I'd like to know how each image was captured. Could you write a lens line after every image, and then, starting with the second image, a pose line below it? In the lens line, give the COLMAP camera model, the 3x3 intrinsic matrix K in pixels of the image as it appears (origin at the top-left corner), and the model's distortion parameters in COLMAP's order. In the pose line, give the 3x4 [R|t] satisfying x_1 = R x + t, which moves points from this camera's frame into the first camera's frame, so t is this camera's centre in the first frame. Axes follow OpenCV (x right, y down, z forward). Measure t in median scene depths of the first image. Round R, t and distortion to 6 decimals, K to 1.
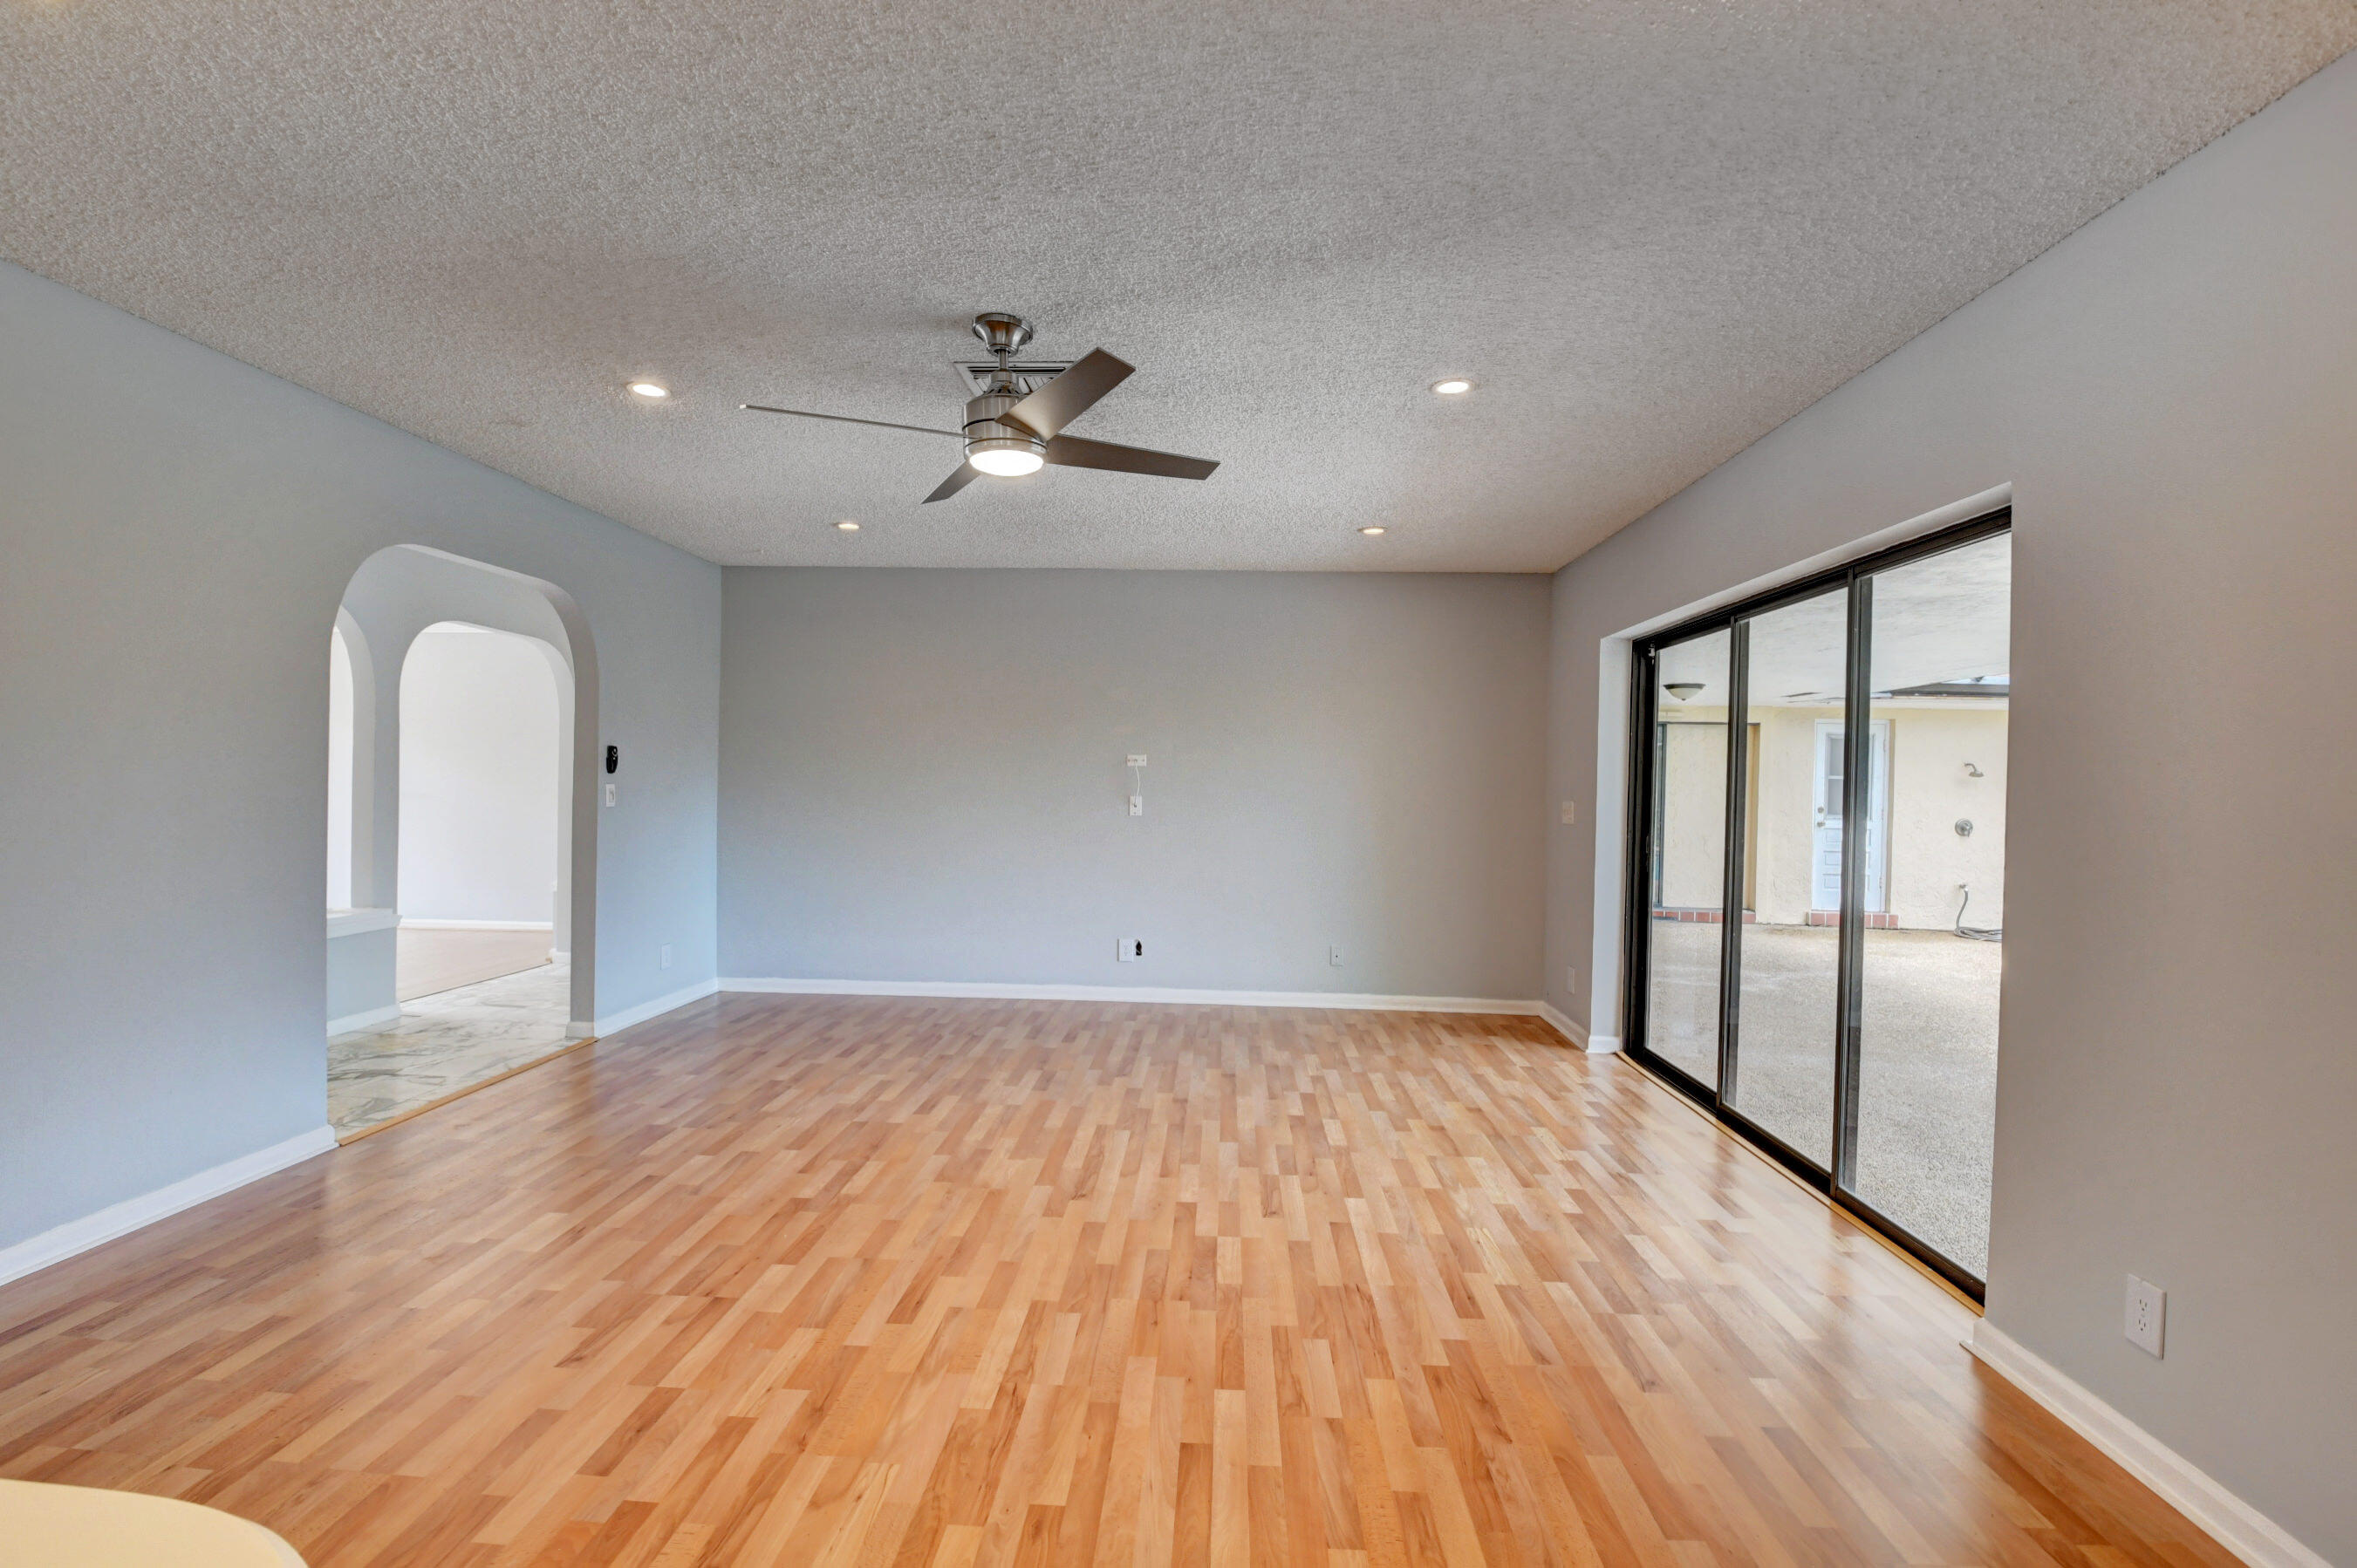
lens RADIAL K [[1087.6, 0, 1166.9], [0, 1087.6, 787.8], [0, 0, 1]] dist [0.001891, -0.019224]
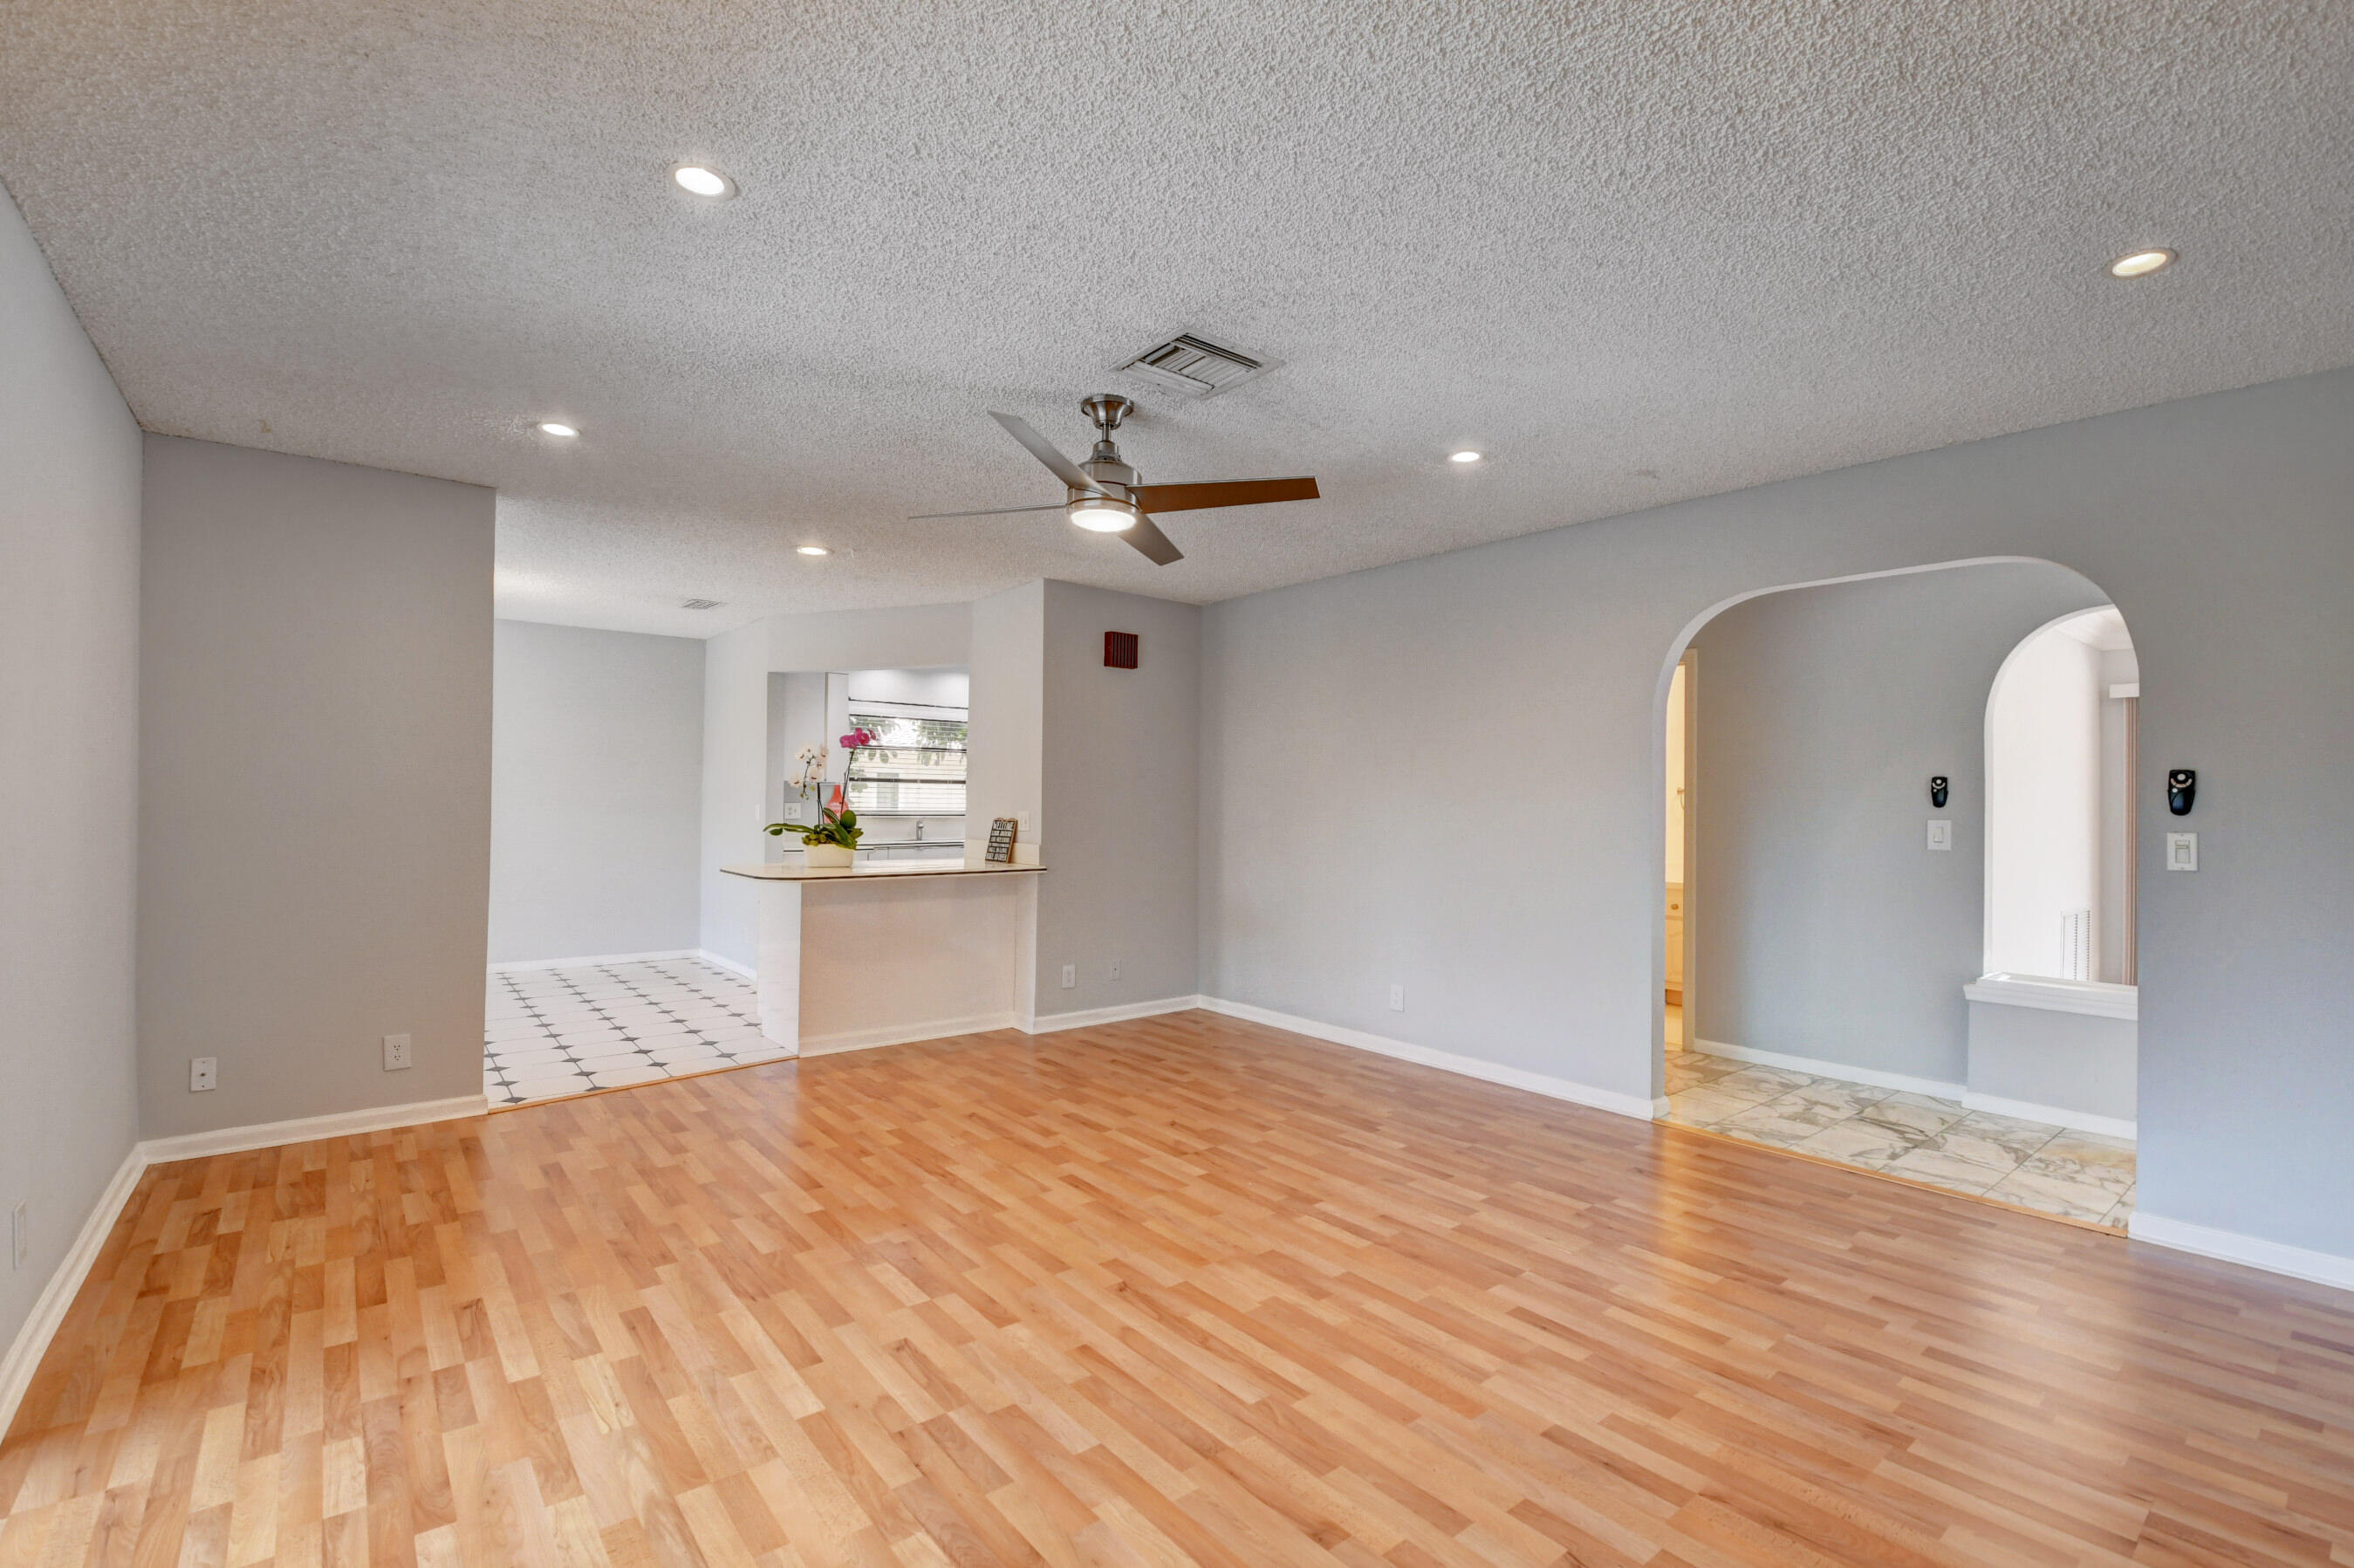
lens RADIAL K [[1035.6, 0, 1167.9], [0, 1035.6, 787.6], [0, 0, 1]] dist [0.000752, -0.029511]
pose [[-0.750554, -0.032864, -0.659991, 0.465141], [-0.031316, 0.999409, -0.014152, -0.006065], [0.660067, 0.010046, -0.751140, 1.716934]]
